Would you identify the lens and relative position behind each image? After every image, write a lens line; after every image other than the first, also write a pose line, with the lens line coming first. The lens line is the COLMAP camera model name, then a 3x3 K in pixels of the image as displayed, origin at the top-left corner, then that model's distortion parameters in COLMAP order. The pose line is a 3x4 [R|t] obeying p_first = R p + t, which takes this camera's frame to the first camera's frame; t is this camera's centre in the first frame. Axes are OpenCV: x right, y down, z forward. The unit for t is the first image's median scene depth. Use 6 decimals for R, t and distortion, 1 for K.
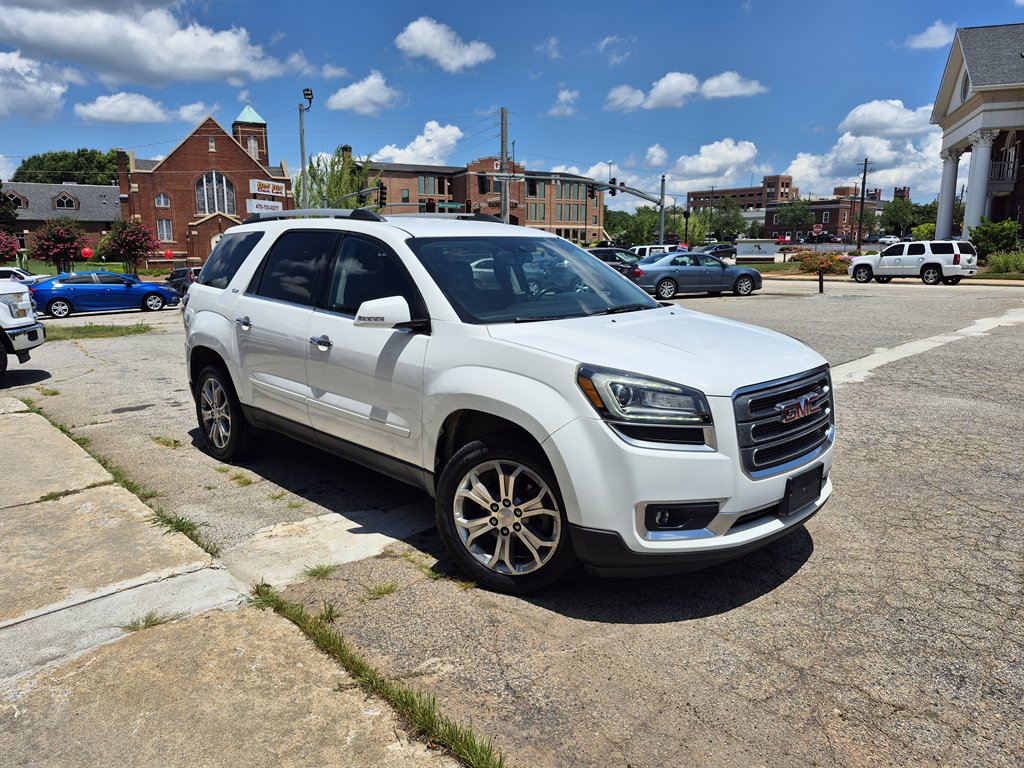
lens RADIAL K [[713.9, 0, 514.4], [0, 713.9, 377.1], [0, 0, 1]] dist [0.041666, -0.036881]
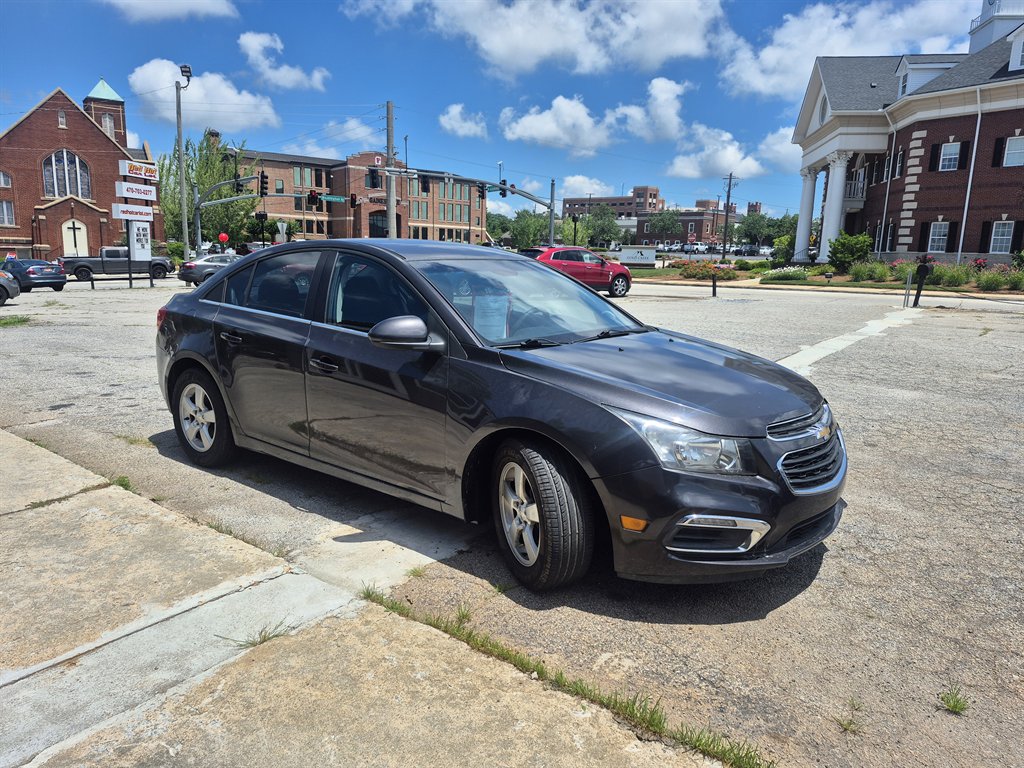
lens RADIAL K [[709.1, 0, 519.8], [0, 709.1, 385.4], [0, 0, 1]] dist [0.068965, -0.074276]
pose [[0.984239, -0.002722, 0.176825, -0.027831], [0.000873, 0.999944, 0.010535, 0.002082], [-0.176844, -0.010214, 0.984186, 0.007019]]
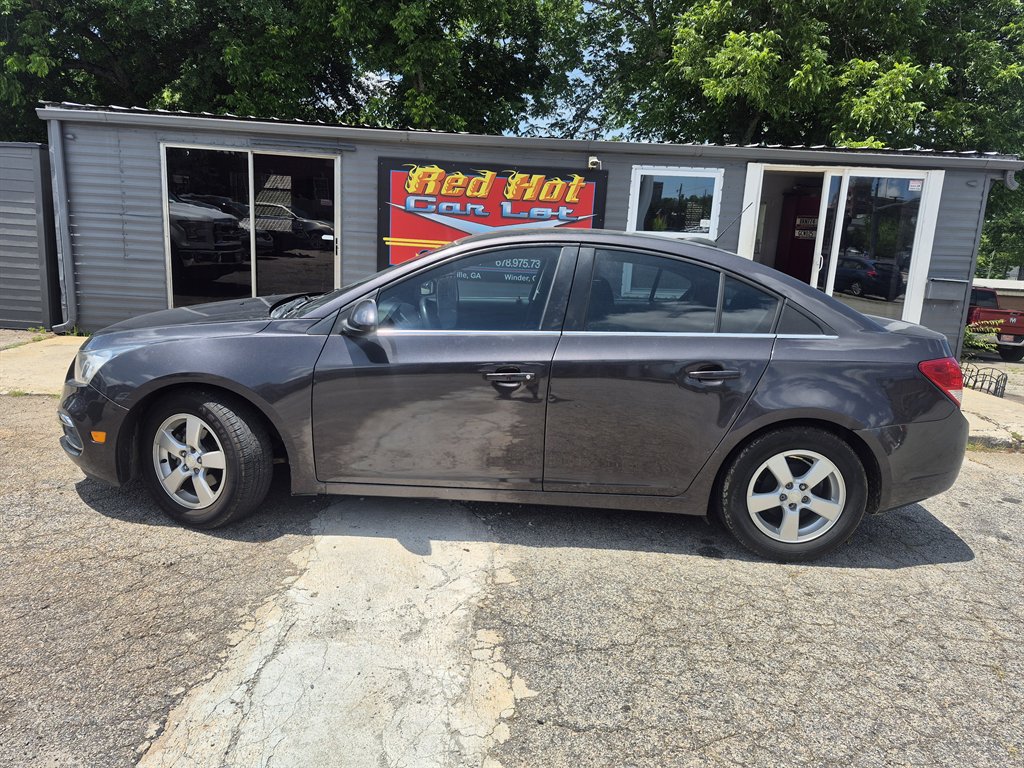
lens RADIAL K [[713.9, 0, 514.4], [0, 713.9, 377.1], [0, 0, 1]] dist [0.041666, -0.036881]
pose [[-0.657797, 0.122962, -0.743091, 0.059931], [-0.186483, 0.929279, 0.318849, -0.032117], [0.729745, 0.348311, -0.588347, 0.188136]]
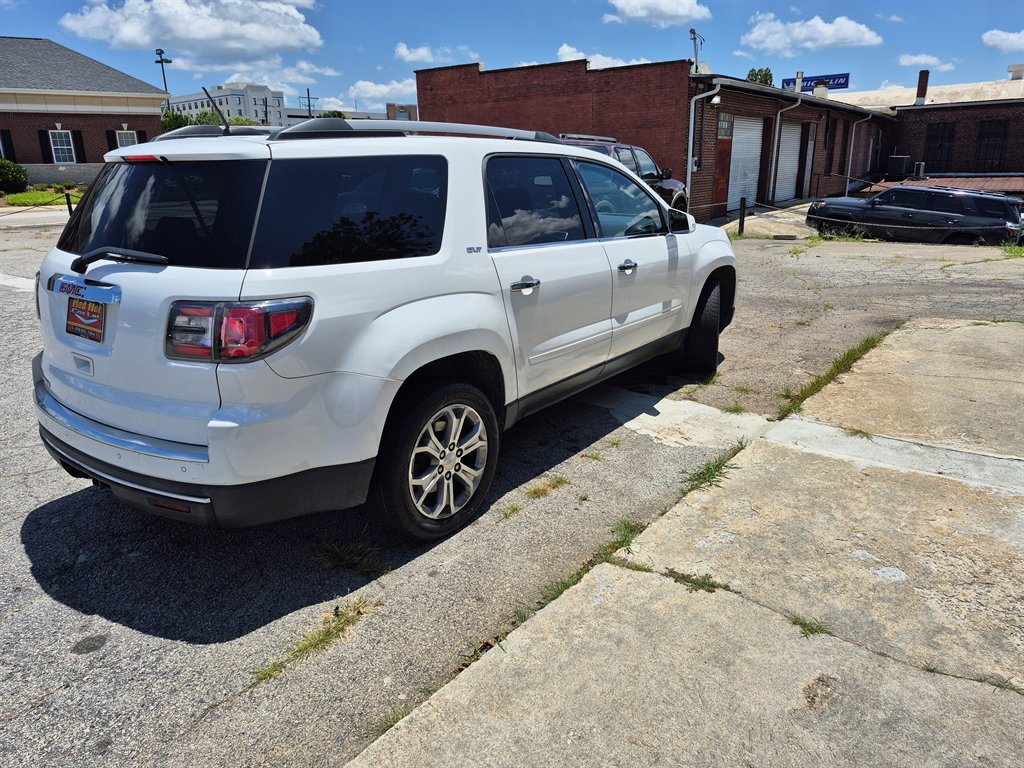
lens RADIAL K [[709.4, 0, 514.0], [0, 709.4, 370.2], [0, 0, 1]] dist [0.068080, -0.076203]
pose [[-0.146021, -0.272331, 0.951059, -0.137665], [0.194447, 0.934709, 0.297504, -0.026785], [-0.969984, 0.228373, -0.083533, 0.138822]]
